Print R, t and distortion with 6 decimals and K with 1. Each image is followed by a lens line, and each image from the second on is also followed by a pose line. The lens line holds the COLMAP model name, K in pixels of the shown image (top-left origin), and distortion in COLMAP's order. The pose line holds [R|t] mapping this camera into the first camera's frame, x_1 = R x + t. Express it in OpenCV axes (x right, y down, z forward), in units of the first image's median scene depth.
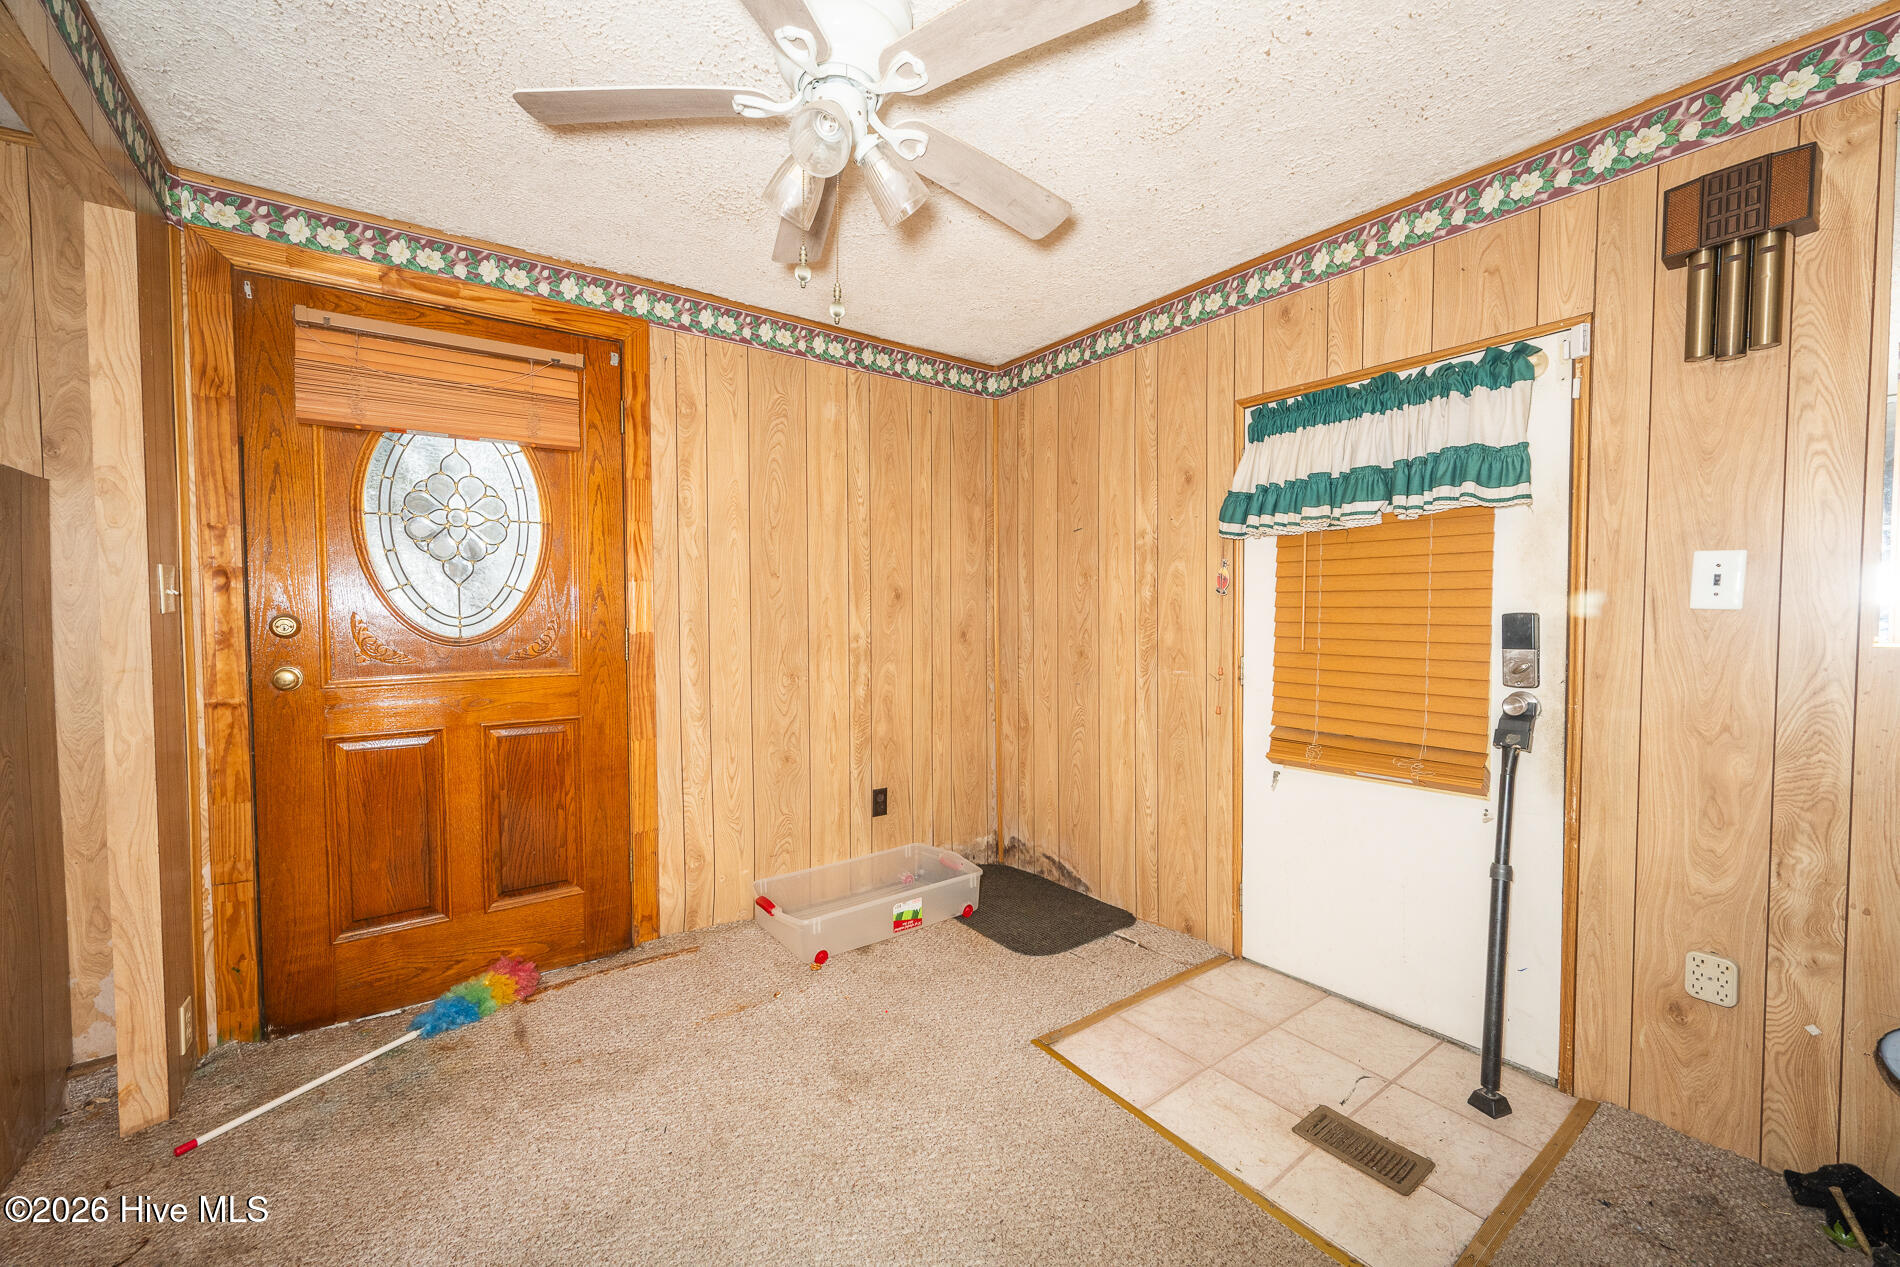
lens RADIAL K [[746.2, 0, 952.6], [0, 746.2, 636.9], [0, 0, 1]] dist [-0.000875, 0.000270]
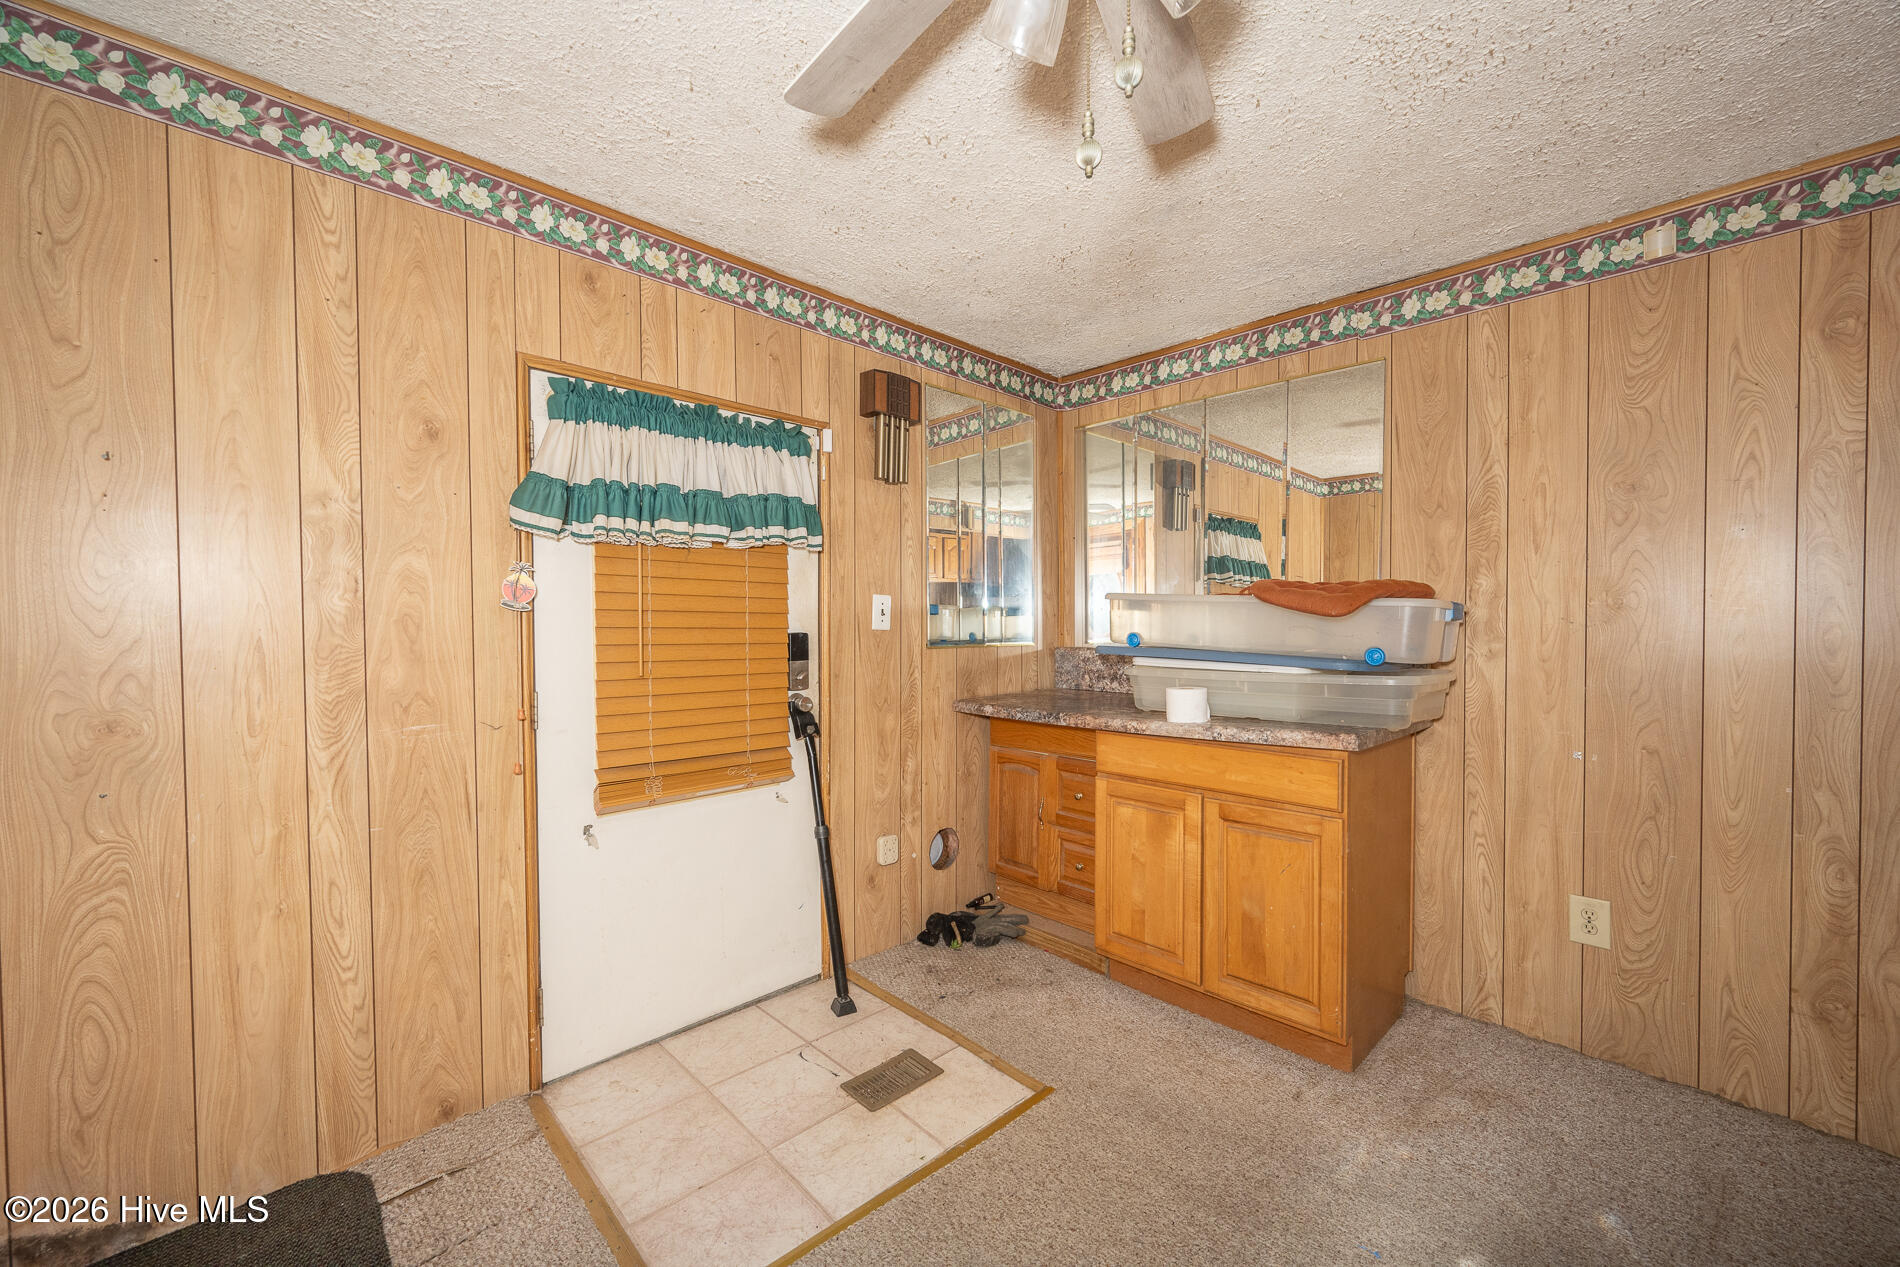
lens RADIAL K [[746.2, 0, 952.7], [0, 746.2, 634.7], [0, 0, 1]] dist [-0.000875, 0.000270]
pose [[-0.122269, -0.012395, 0.992420, -0.459420], [0.032720, 0.999328, 0.016512, -0.033788], [-0.991958, 0.034490, -0.121781, 0.727911]]
